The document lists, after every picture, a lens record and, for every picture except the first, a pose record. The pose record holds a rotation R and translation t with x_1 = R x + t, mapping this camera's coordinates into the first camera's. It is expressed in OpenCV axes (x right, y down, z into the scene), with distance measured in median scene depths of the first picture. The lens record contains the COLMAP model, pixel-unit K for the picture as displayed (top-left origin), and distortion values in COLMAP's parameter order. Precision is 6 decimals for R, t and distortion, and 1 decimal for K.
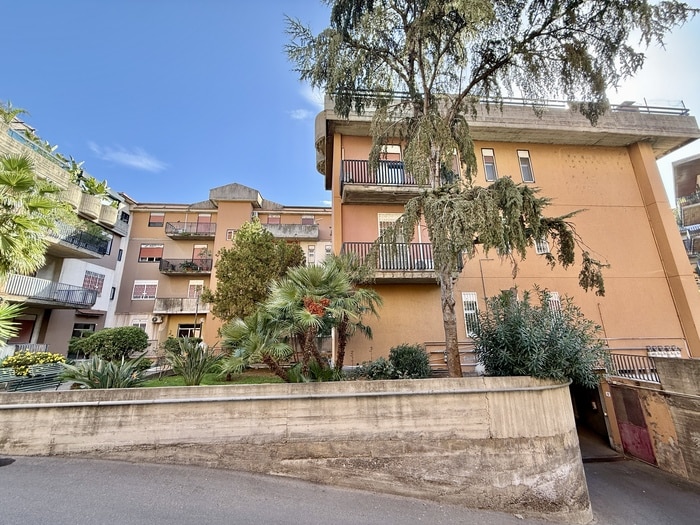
lens RADIAL K [[278.3, 0, 346.0], [0, 278.3, 261.8], [0, 0, 1]] dist [-0.001177, 0.000024]
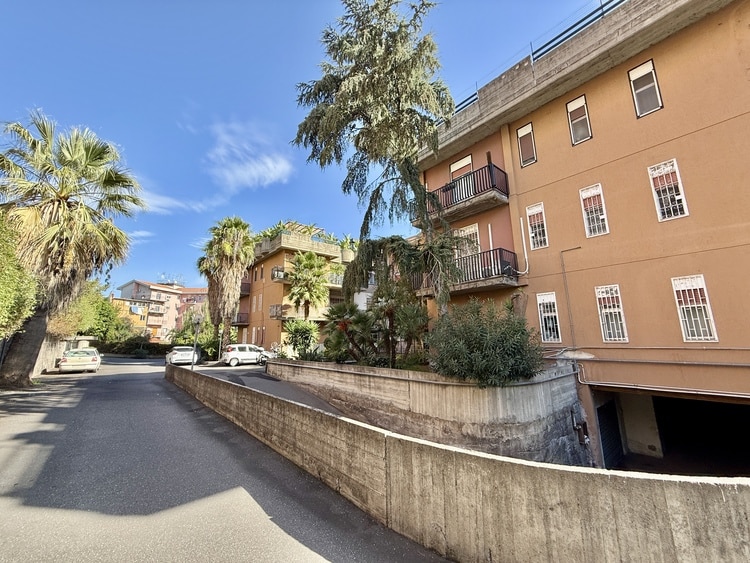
lens RADIAL K [[299.2, 0, 375.8], [0, 299.2, 282.8], [0, 0, 1]] dist [-0.000796, 0.000043]
pose [[0.591247, -0.142782, -0.793751, 1.746584], [0.206250, 0.978244, -0.022339, -0.023396], [0.779672, -0.150503, 0.607833, 0.009496]]
